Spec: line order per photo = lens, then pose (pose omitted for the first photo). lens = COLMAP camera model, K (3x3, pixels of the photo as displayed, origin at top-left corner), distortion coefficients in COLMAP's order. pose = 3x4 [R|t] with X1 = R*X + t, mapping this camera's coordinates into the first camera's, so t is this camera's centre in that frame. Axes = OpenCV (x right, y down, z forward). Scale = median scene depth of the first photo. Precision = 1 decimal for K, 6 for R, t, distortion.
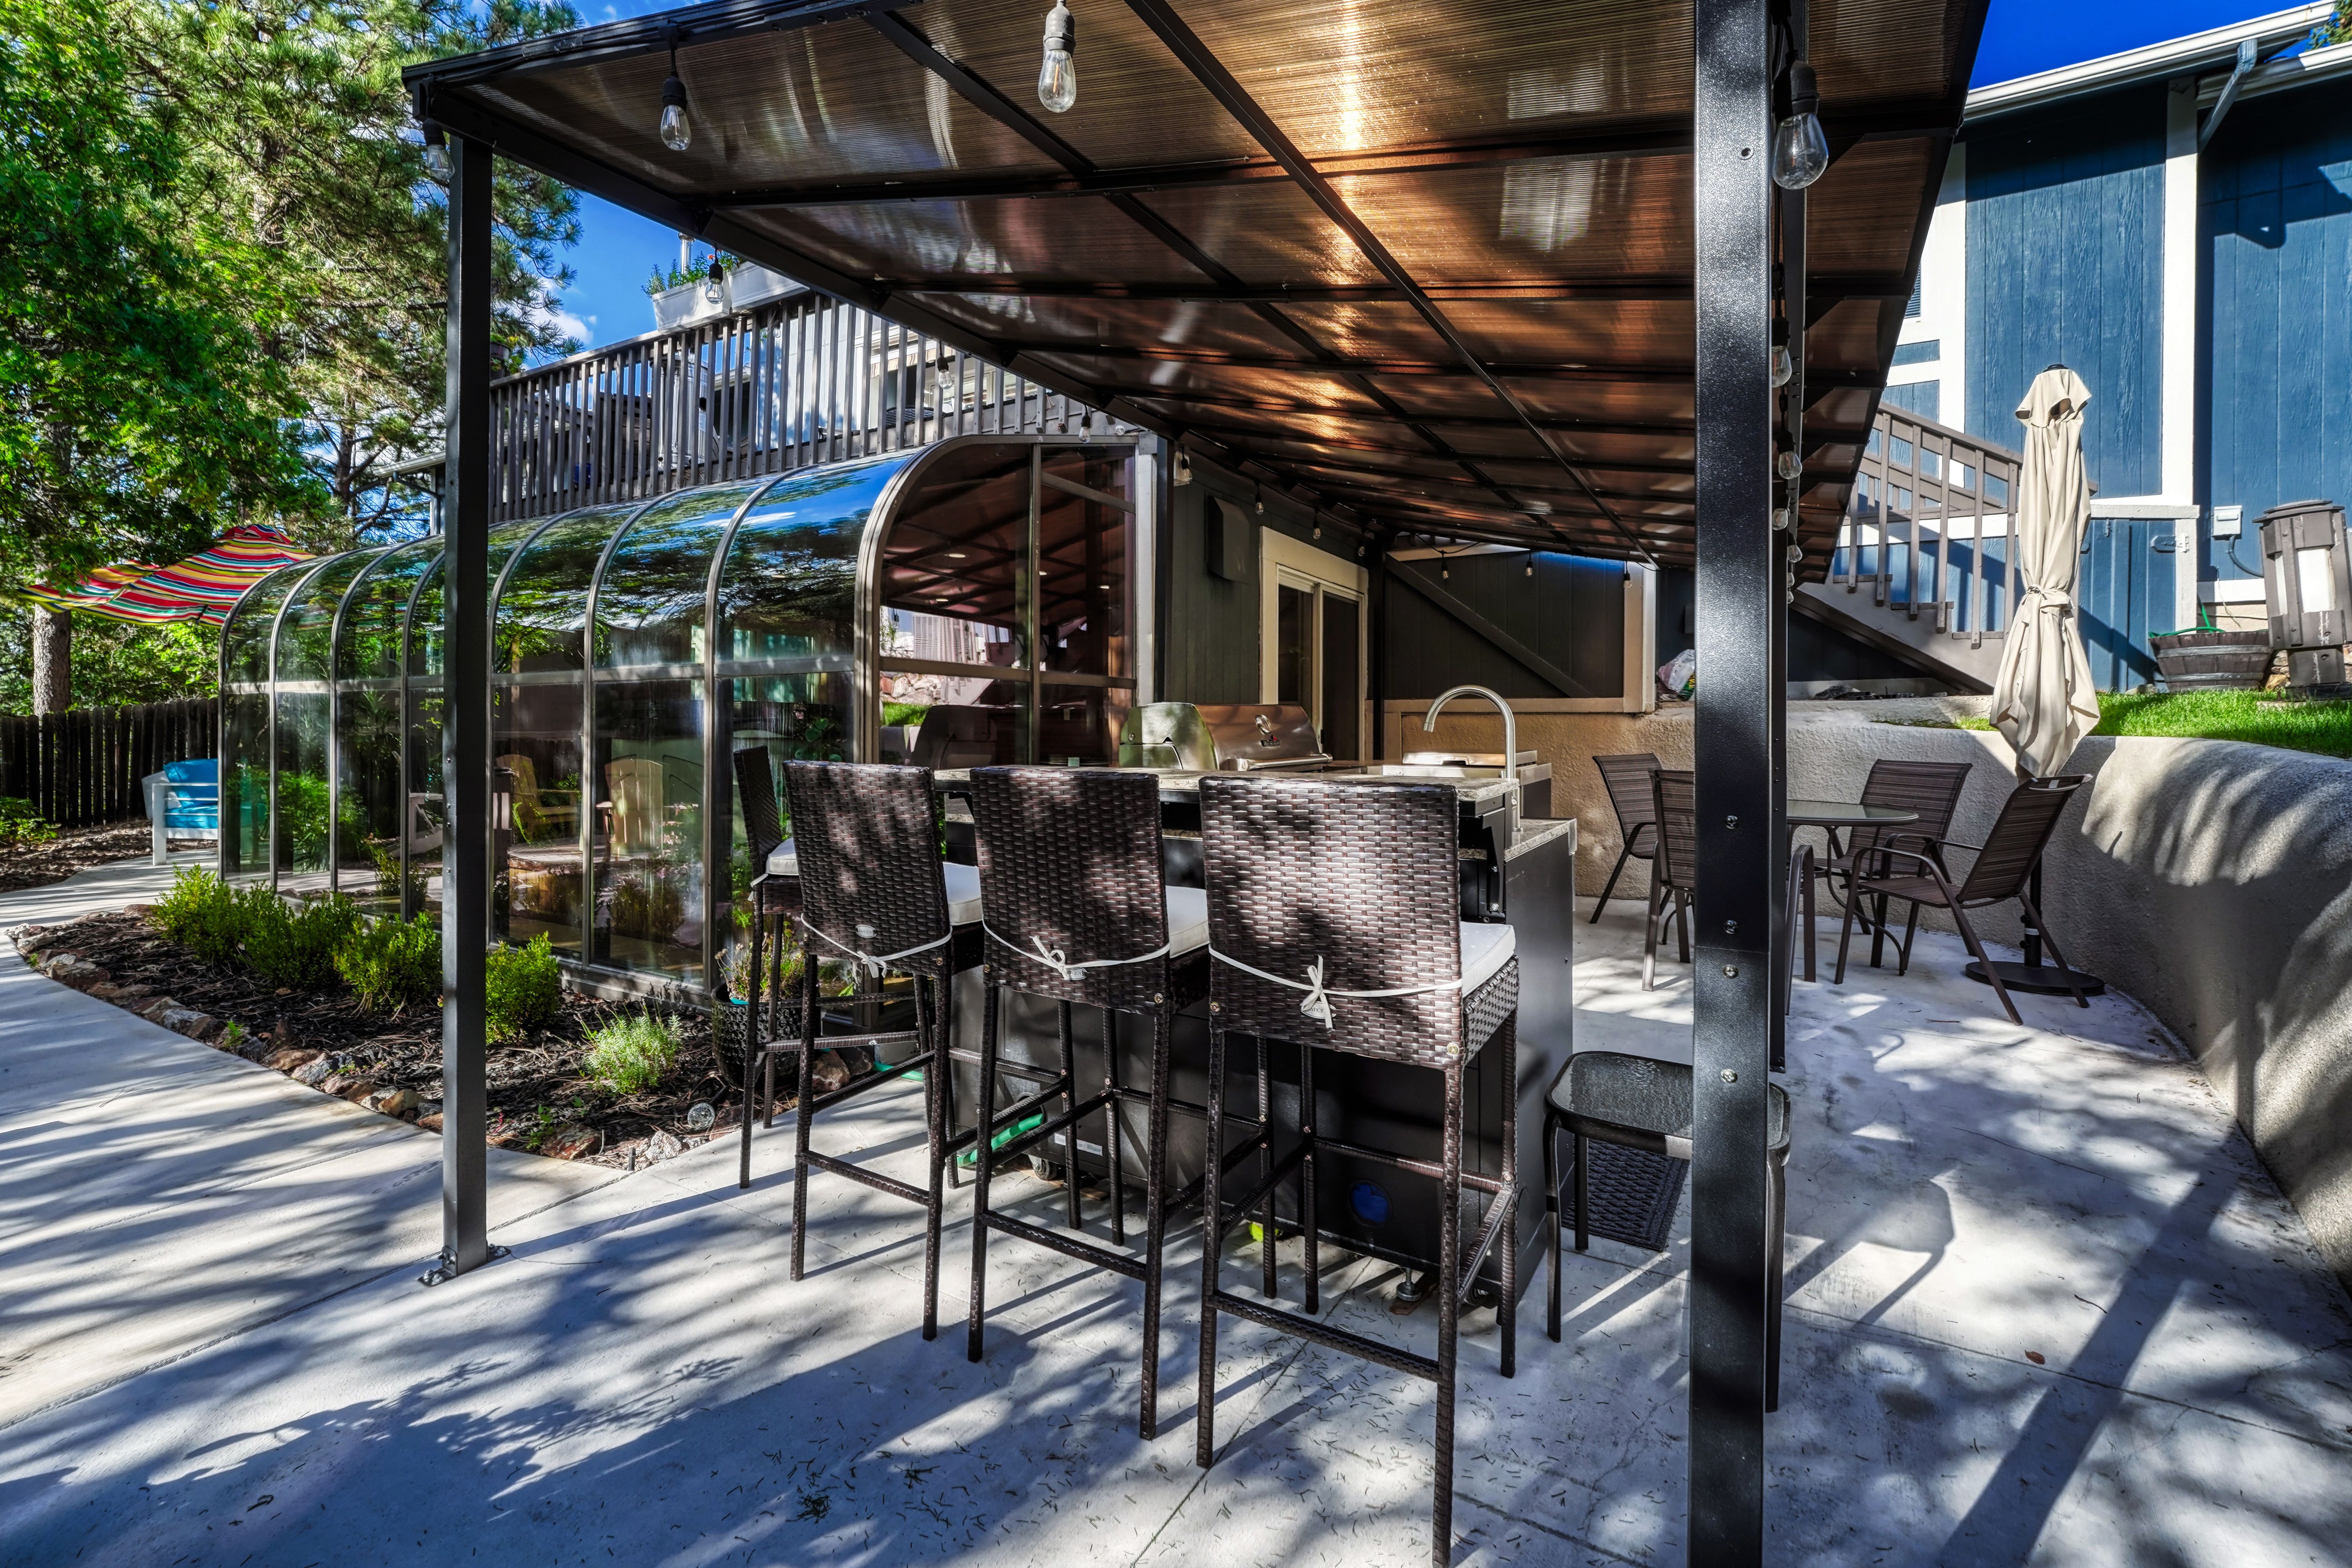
lens RADIAL K [[1017.9, 0, 1166.9], [0, 1017.9, 764.6], [0, 0, 1]] dist [-0.003157, -0.000672]
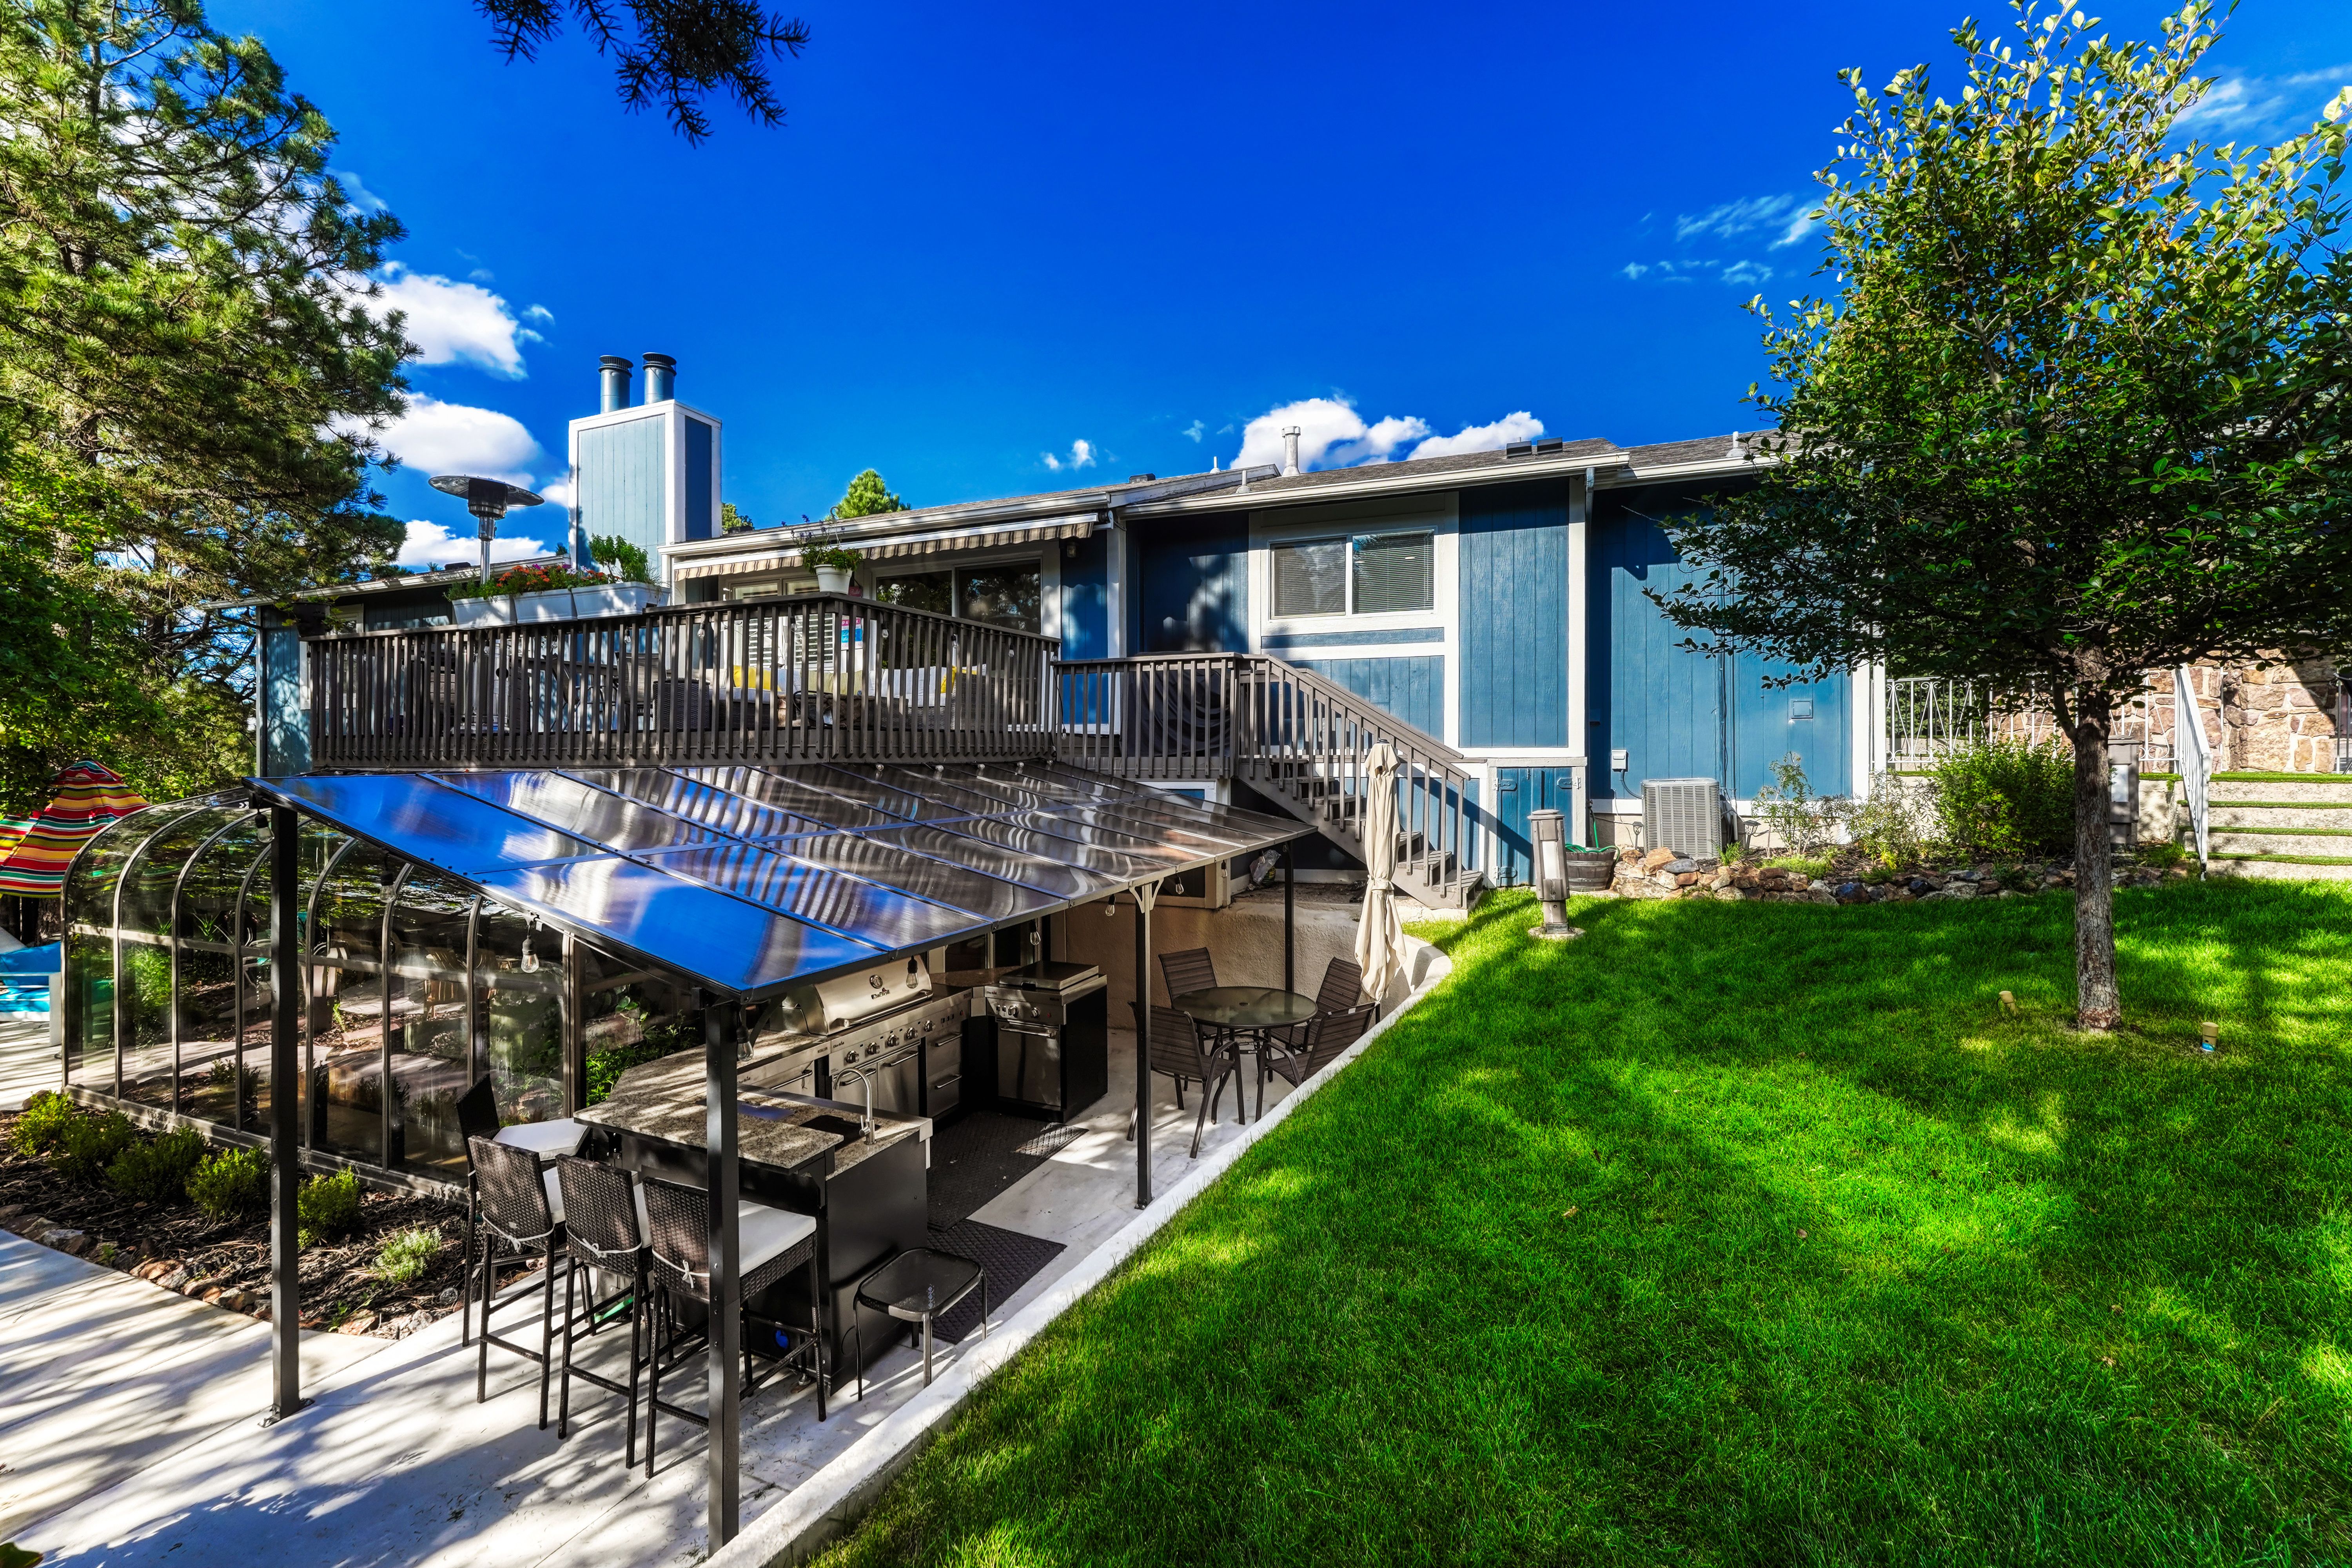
lens RADIAL K [[969.7, 0, 1188.4], [0, 969.7, 788.6], [0, 0, 1]] dist [0.002279, 0.000893]
pose [[0.989998, -0.009247, 0.140776, 0.388663], [0.010317, 0.999923, -0.006872, -0.342956], [-0.140702, 0.008256, 0.990018, -0.557518]]
